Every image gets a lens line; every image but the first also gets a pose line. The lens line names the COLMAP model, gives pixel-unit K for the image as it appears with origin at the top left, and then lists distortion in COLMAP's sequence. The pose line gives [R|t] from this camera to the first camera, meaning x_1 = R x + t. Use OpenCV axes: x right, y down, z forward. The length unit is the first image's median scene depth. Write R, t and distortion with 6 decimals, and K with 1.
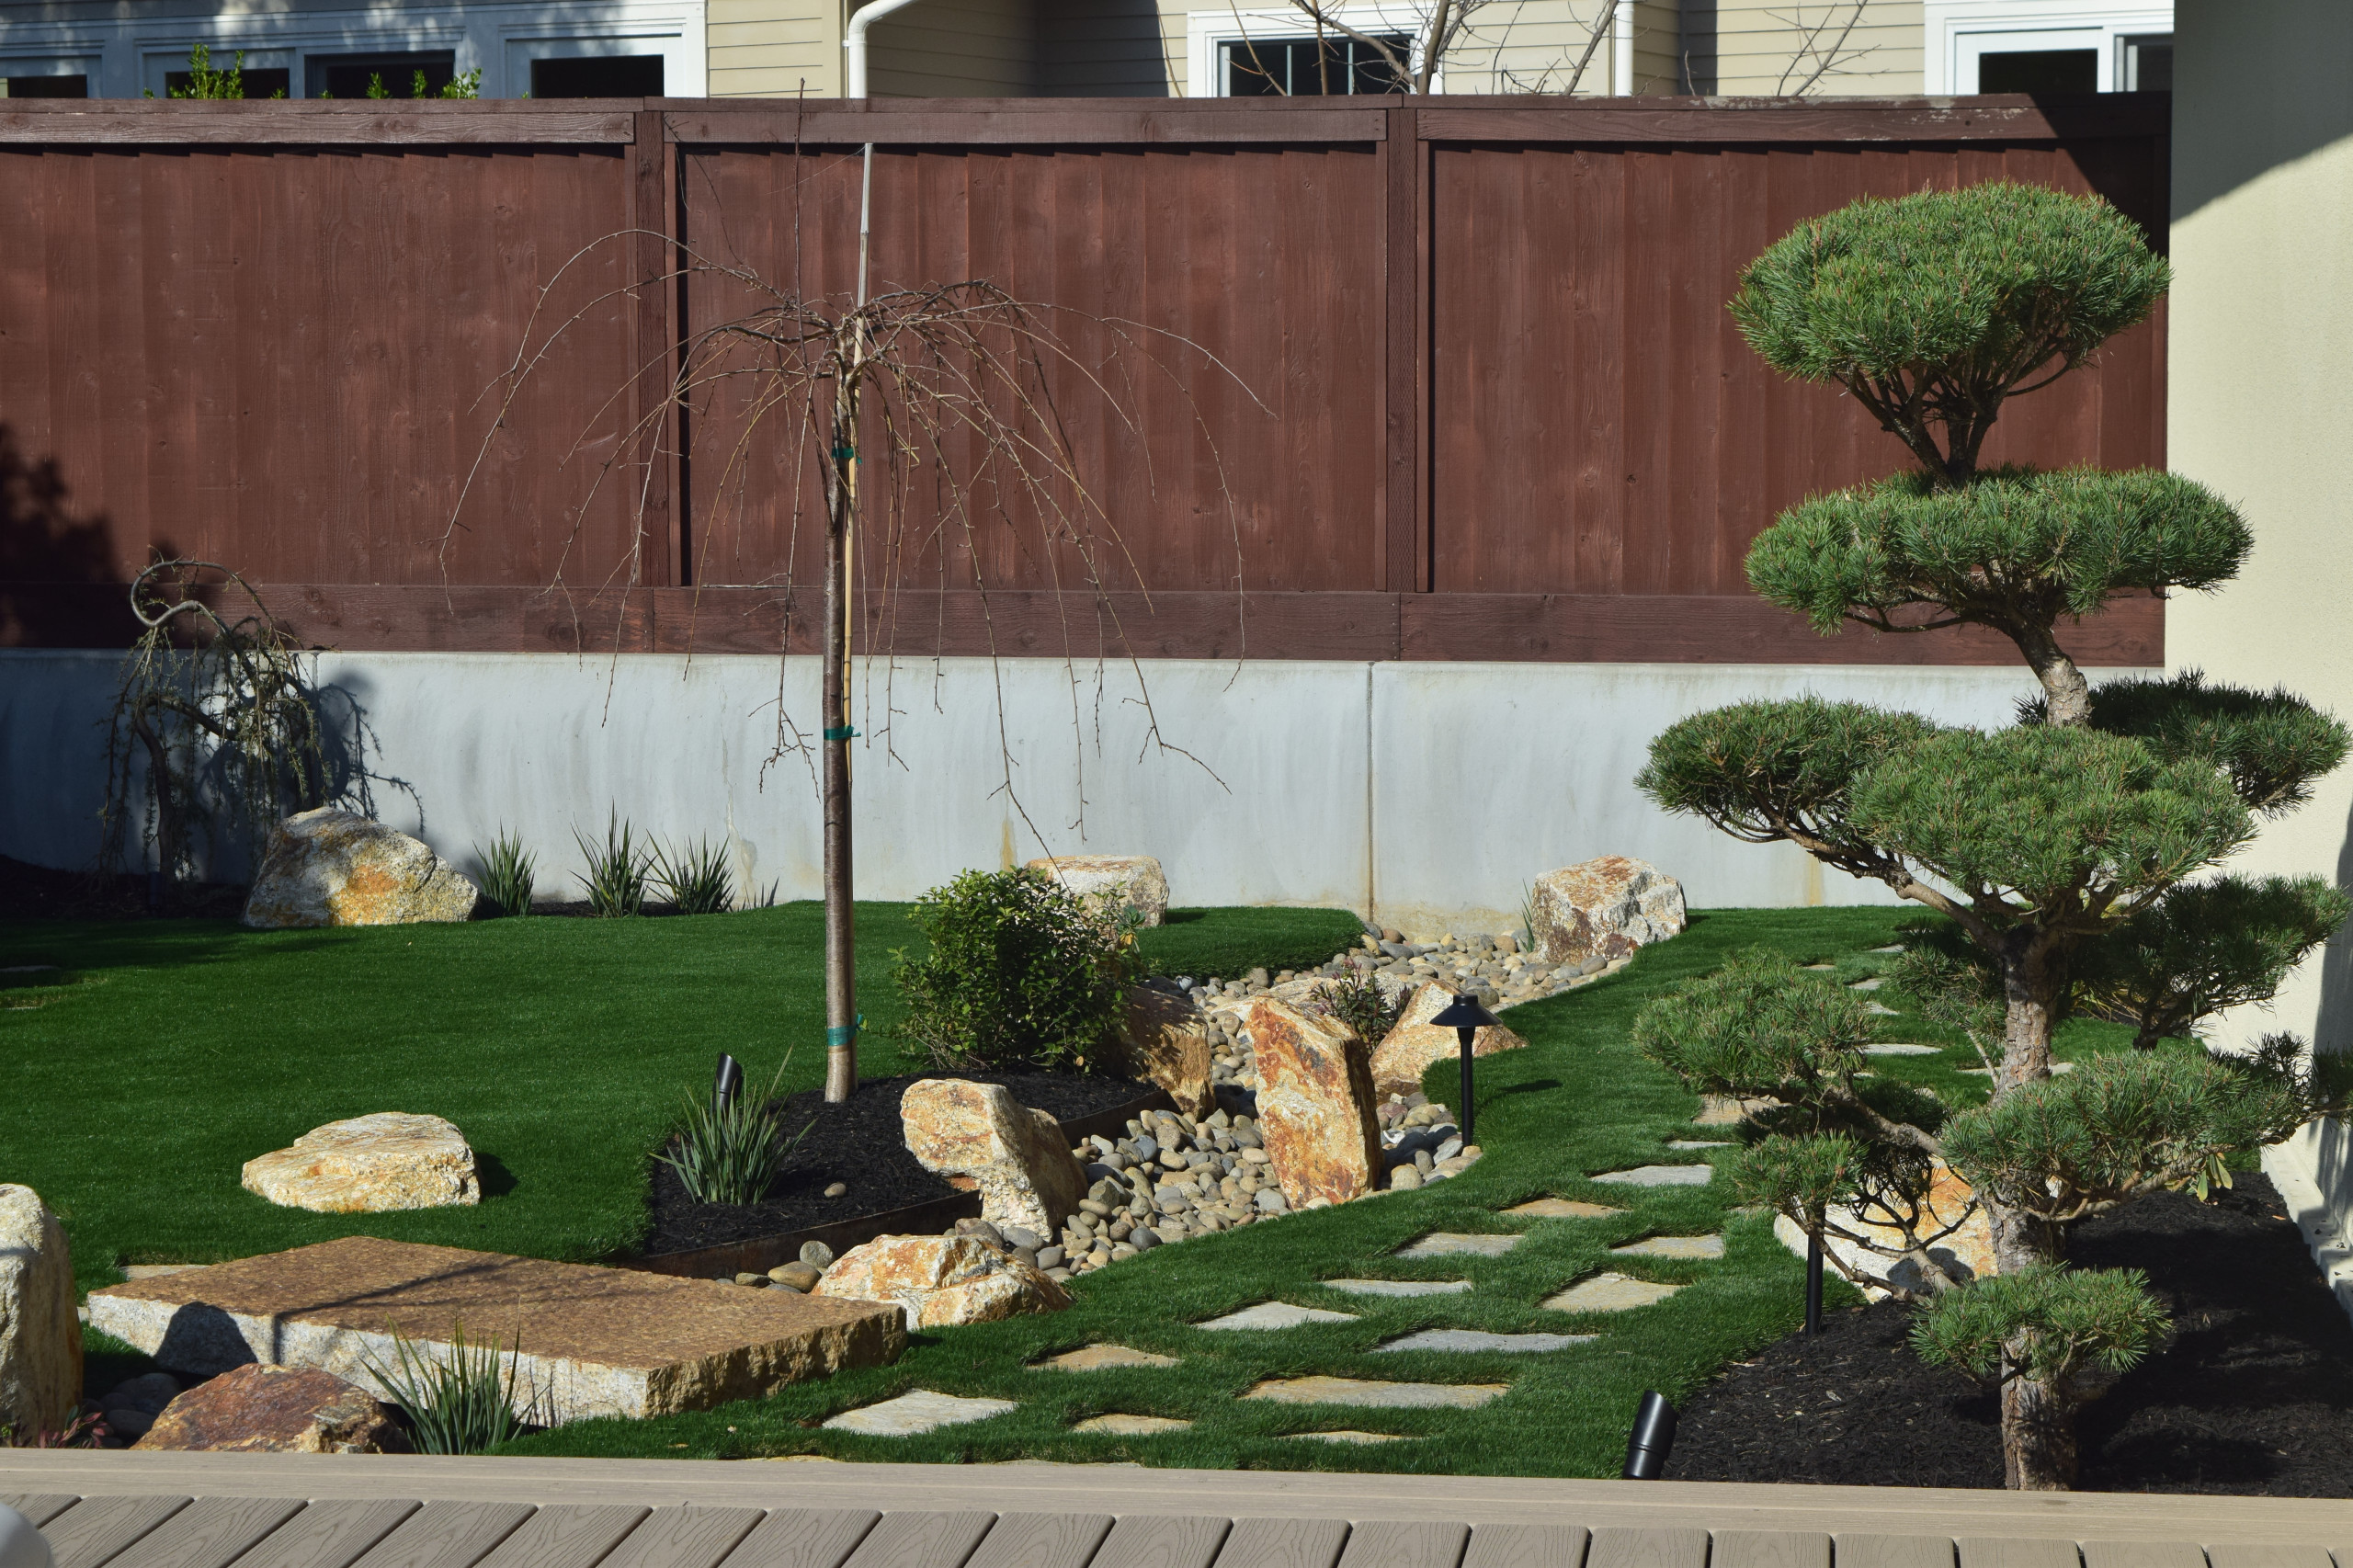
lens RADIAL K [[4751.0, 0, 1176.5], [0, 4751.0, 784.0], [0, 0, 1]] dist [0.072383, 0.025209]
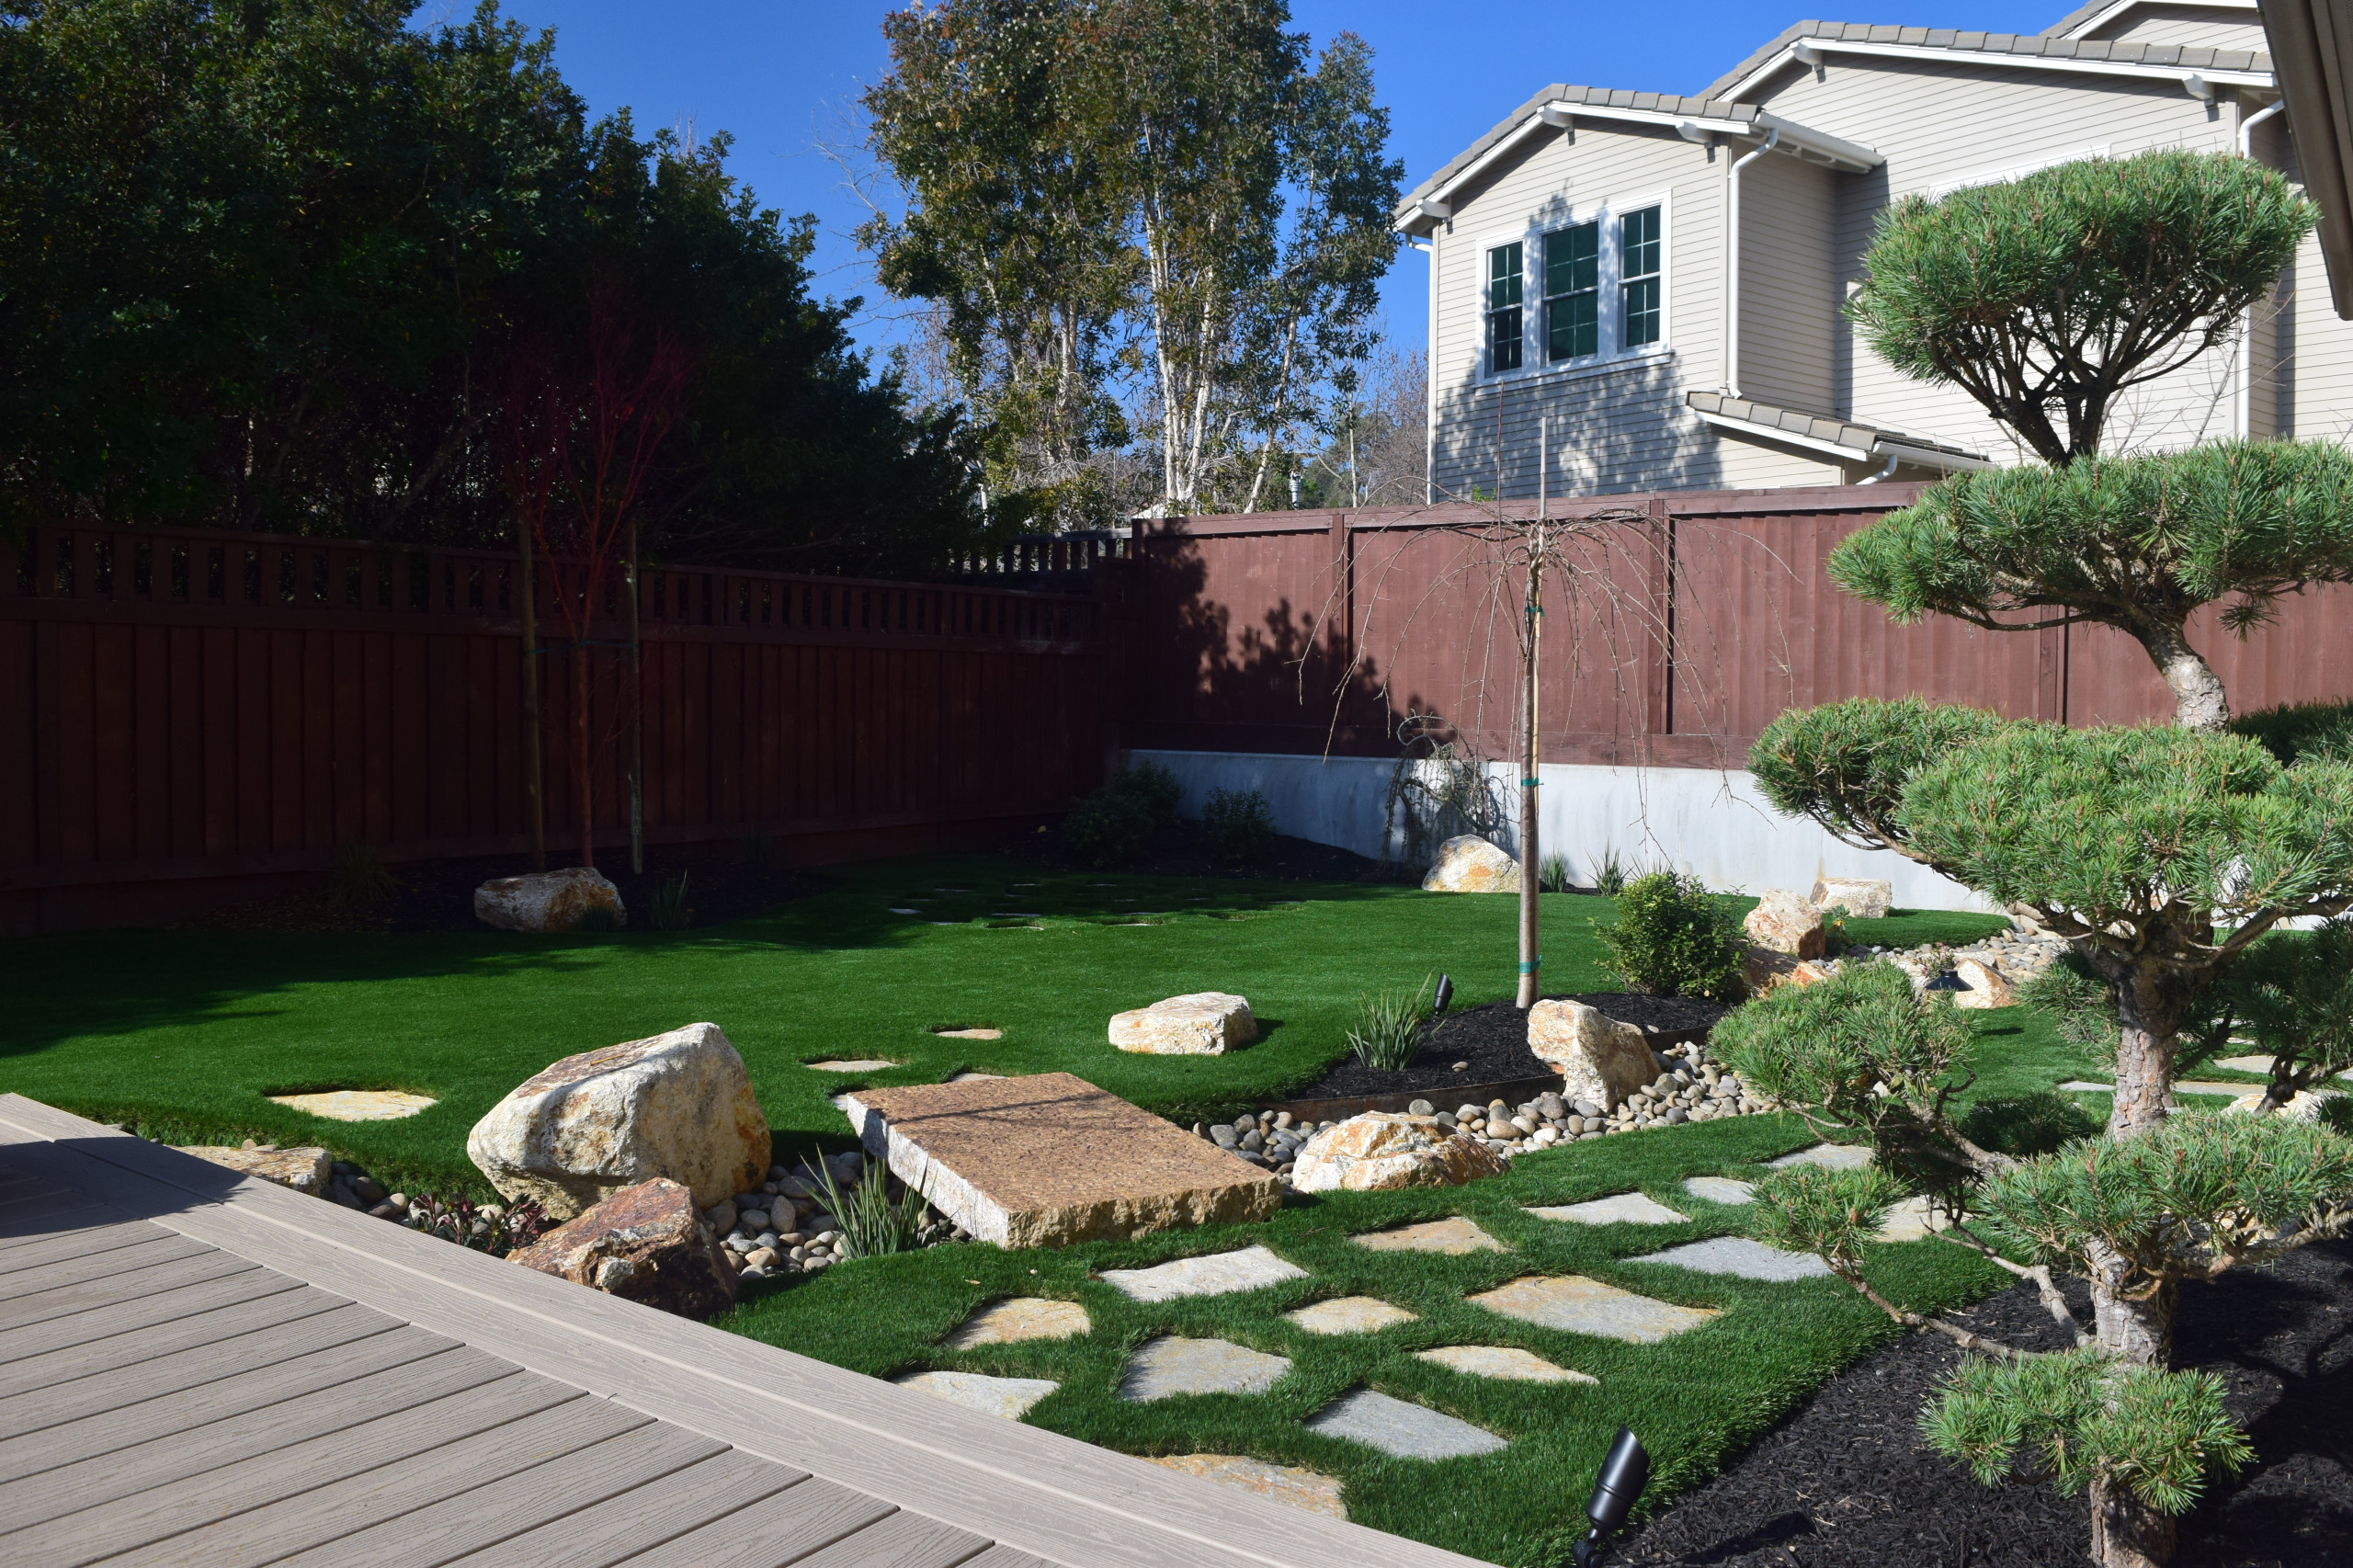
lens RADIAL K [[1835.3, 0, 1175.5], [0, 1835.3, 770.2], [0, 0, 1]] dist [-0.084881, 0.004401]
pose [[0.890577, 0.031020, -0.453774, 0.120114], [-0.048777, 0.998432, -0.027478, 0.009635], [0.452210, 0.046605, 0.890693, 0.436050]]
